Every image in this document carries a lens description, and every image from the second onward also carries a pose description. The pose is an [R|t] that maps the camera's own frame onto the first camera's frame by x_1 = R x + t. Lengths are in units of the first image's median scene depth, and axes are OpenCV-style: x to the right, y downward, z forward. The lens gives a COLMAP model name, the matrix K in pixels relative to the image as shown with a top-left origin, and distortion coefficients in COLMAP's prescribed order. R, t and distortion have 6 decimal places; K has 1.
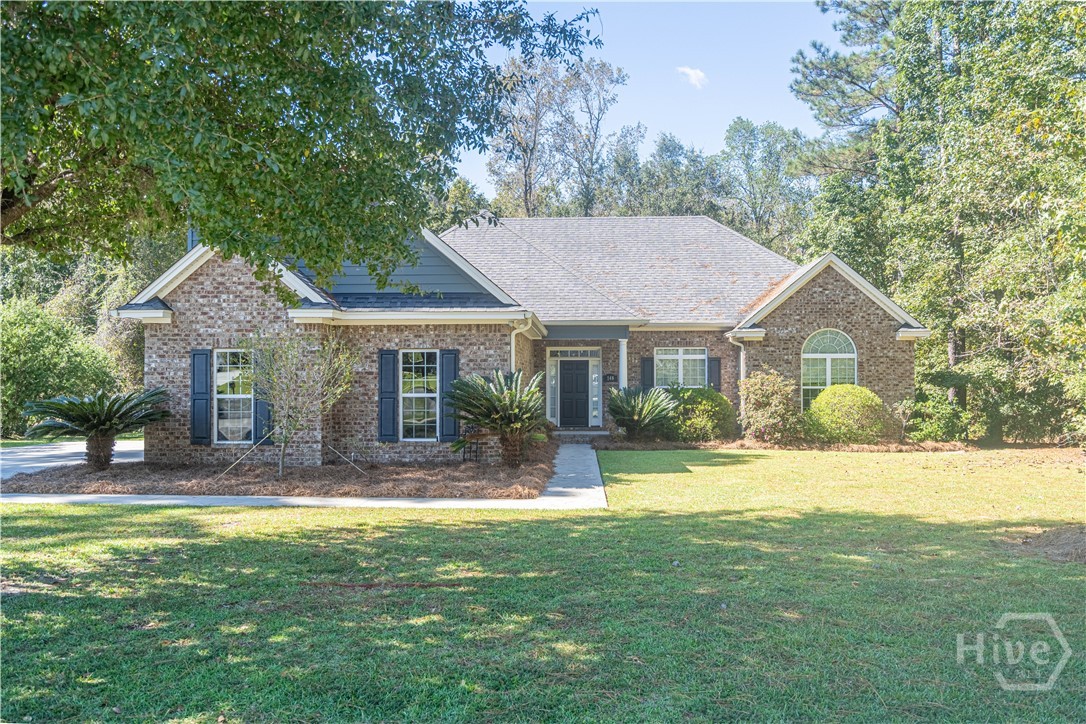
lens RADIAL K [[839.8, 0, 543.2], [0, 839.8, 360.9], [0, 0, 1]] dist [0.007185, 0.001966]
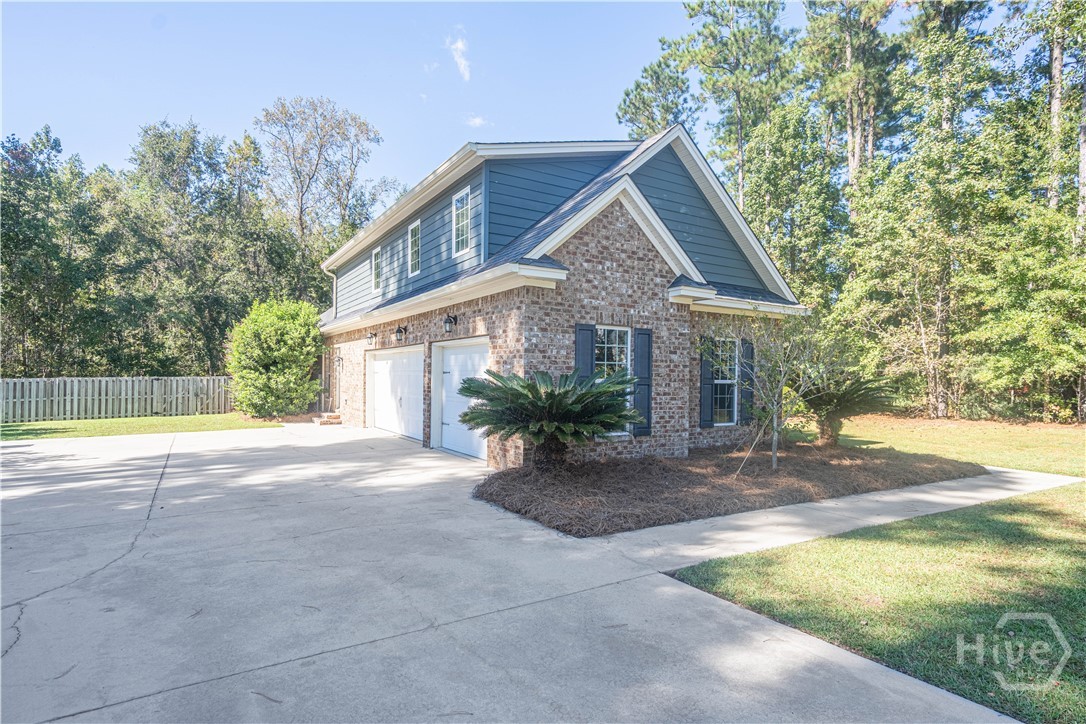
lens RADIAL K [[567.3, 0, 543.0], [0, 567.3, 371.7], [0, 0, 1]] dist [-0.001505, -0.000063]
pose [[0.833322, 0.018746, 0.552469, -0.749226], [-0.027964, 0.999575, 0.008262, 0.029742], [-0.552079, -0.022334, 0.833492, 0.555266]]
